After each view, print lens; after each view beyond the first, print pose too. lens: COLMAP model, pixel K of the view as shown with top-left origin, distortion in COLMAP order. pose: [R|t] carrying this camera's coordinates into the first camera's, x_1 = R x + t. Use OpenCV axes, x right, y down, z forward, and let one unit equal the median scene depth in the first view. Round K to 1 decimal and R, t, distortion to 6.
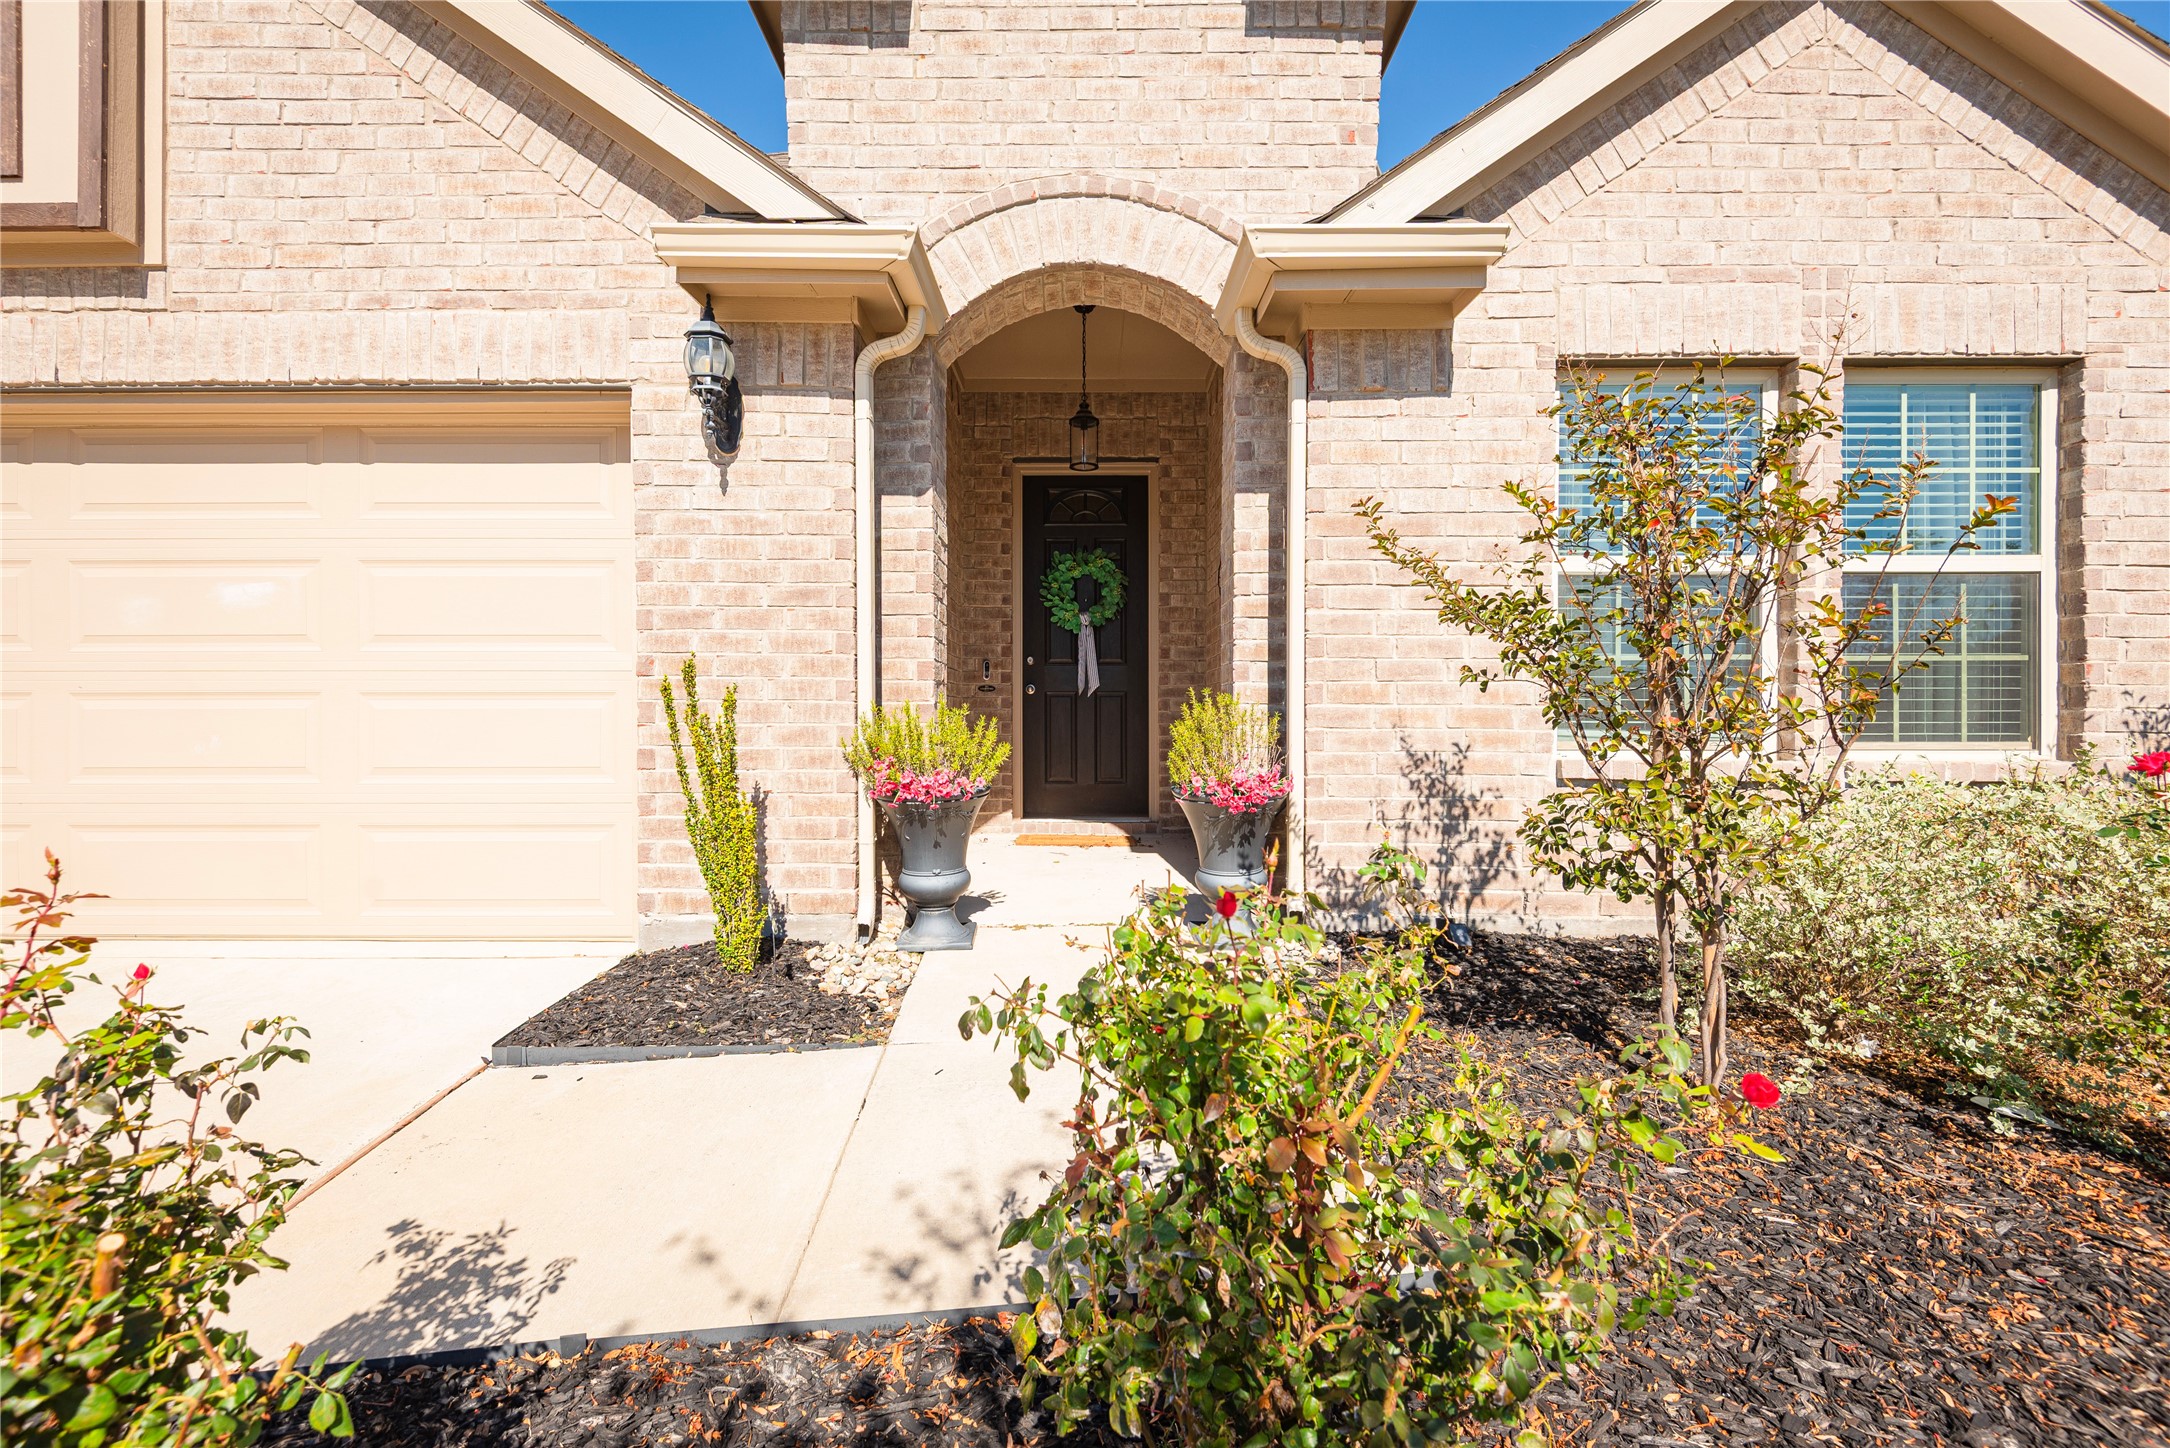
lens RADIAL K [[984.6, 0, 1083.8], [0, 984.6, 745.4], [0, 0, 1]] dist [0.004037, -0.000058]
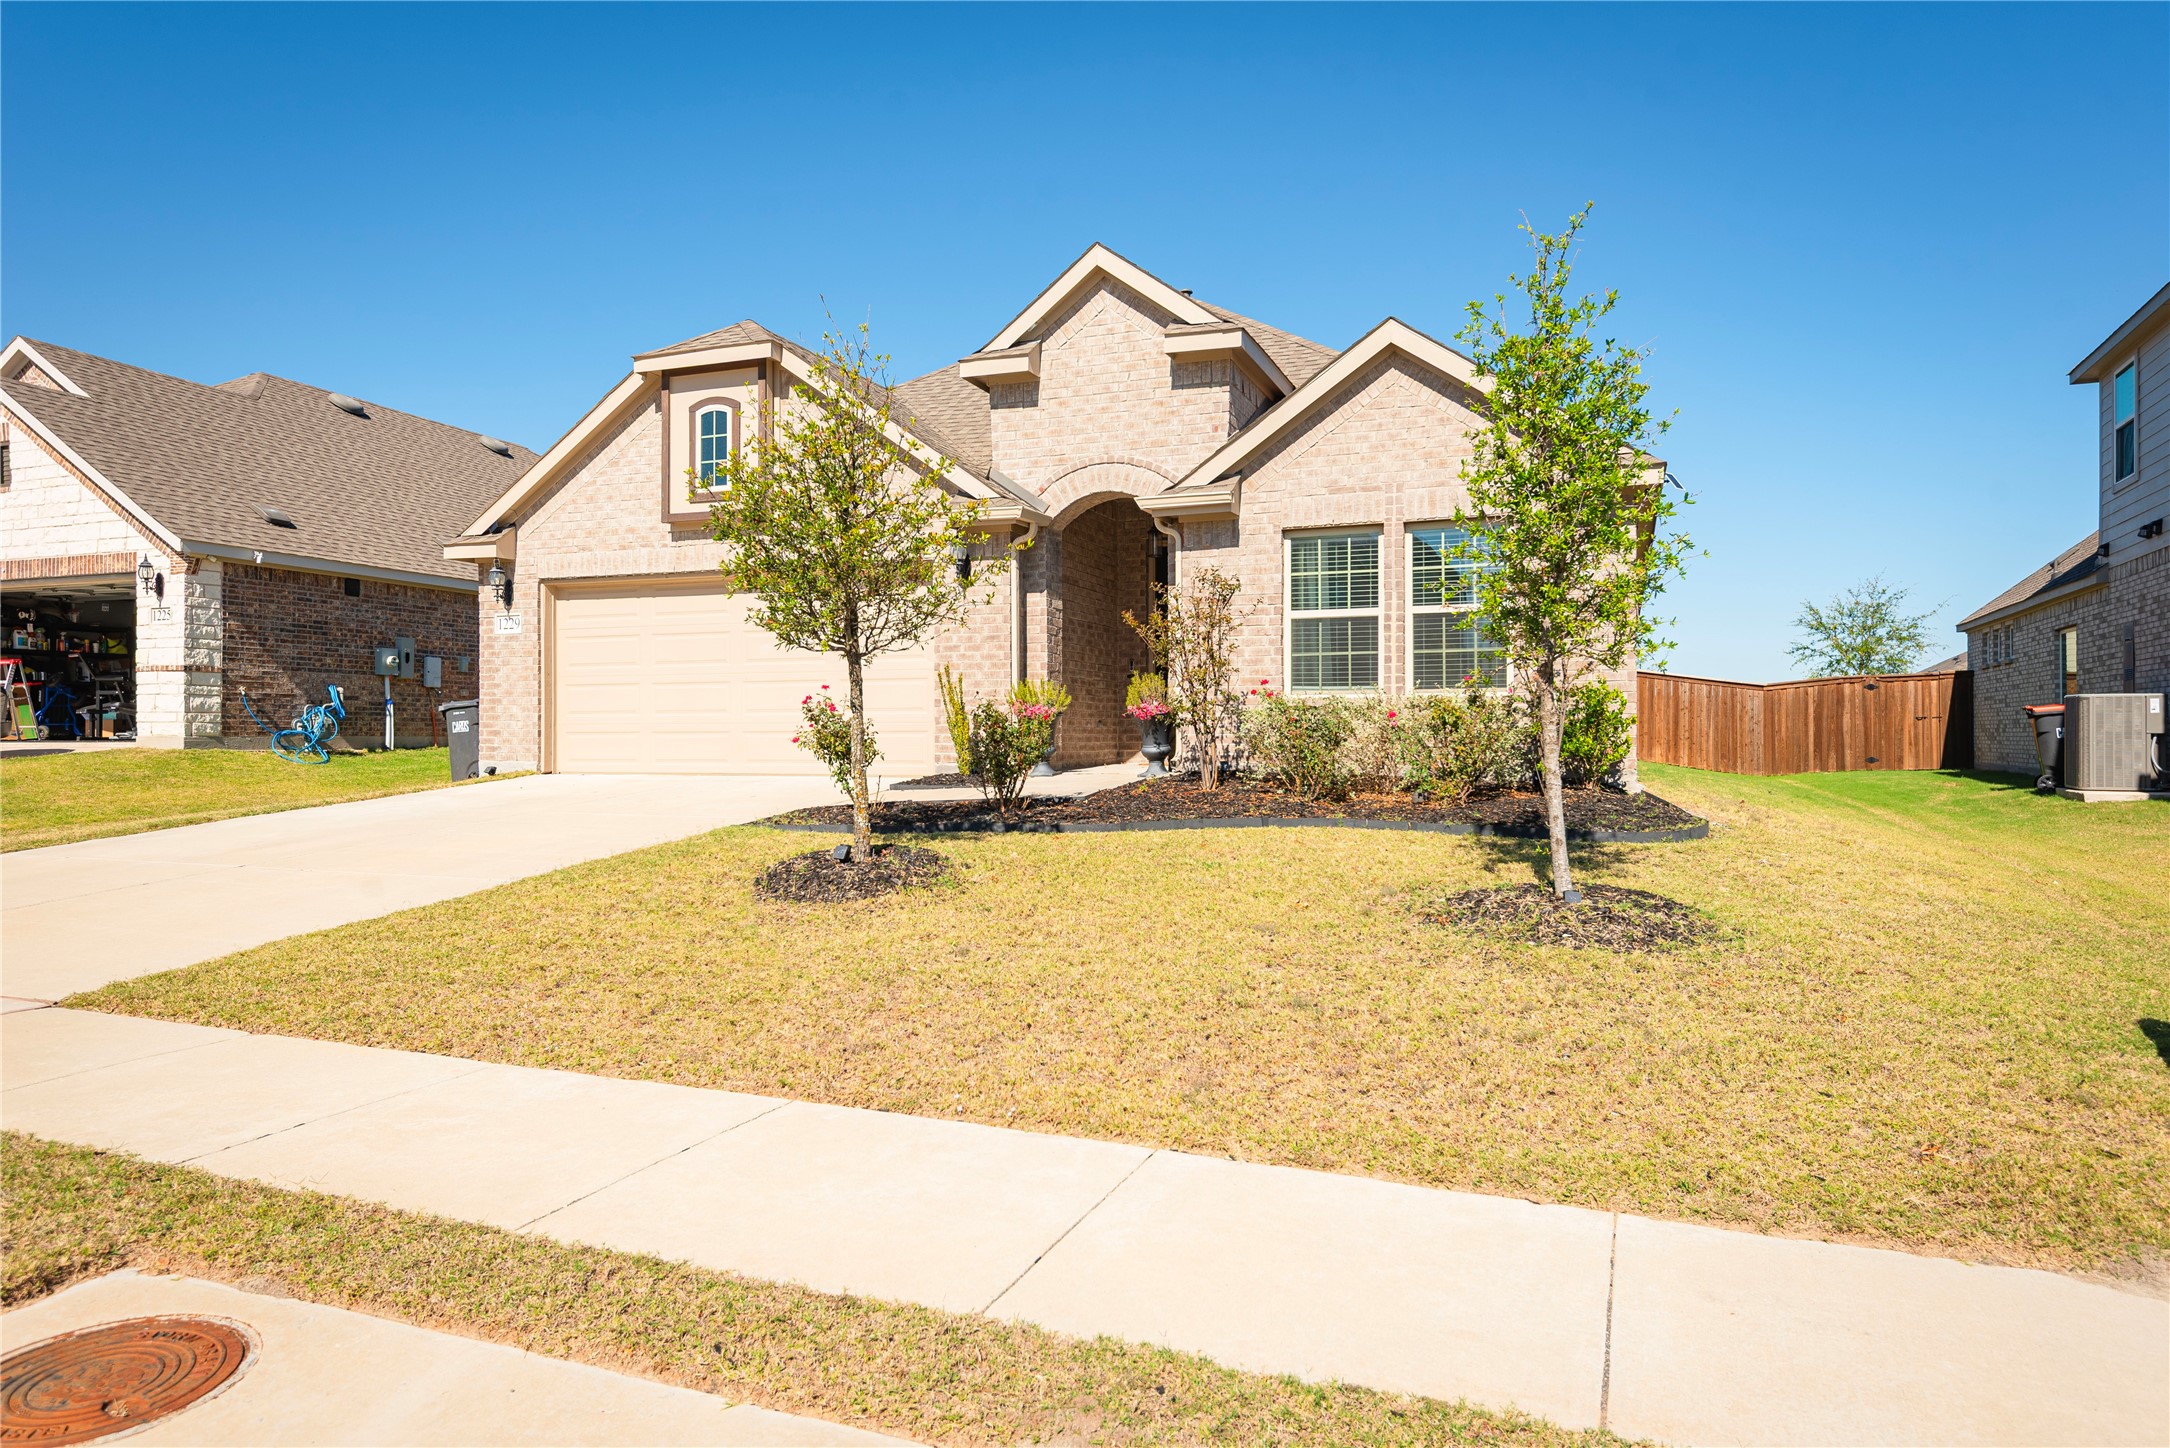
lens RADIAL K [[1403.9, 0, 1084.4], [0, 1403.9, 727.1], [0, 0, 1]] dist [-0.001792, 0.000002]
pose [[0.933049, -0.005676, -0.359704, 1.246239], [-0.000775, 0.999841, -0.017788, 0.144784], [0.359748, 0.016876, 0.932897, -2.308681]]
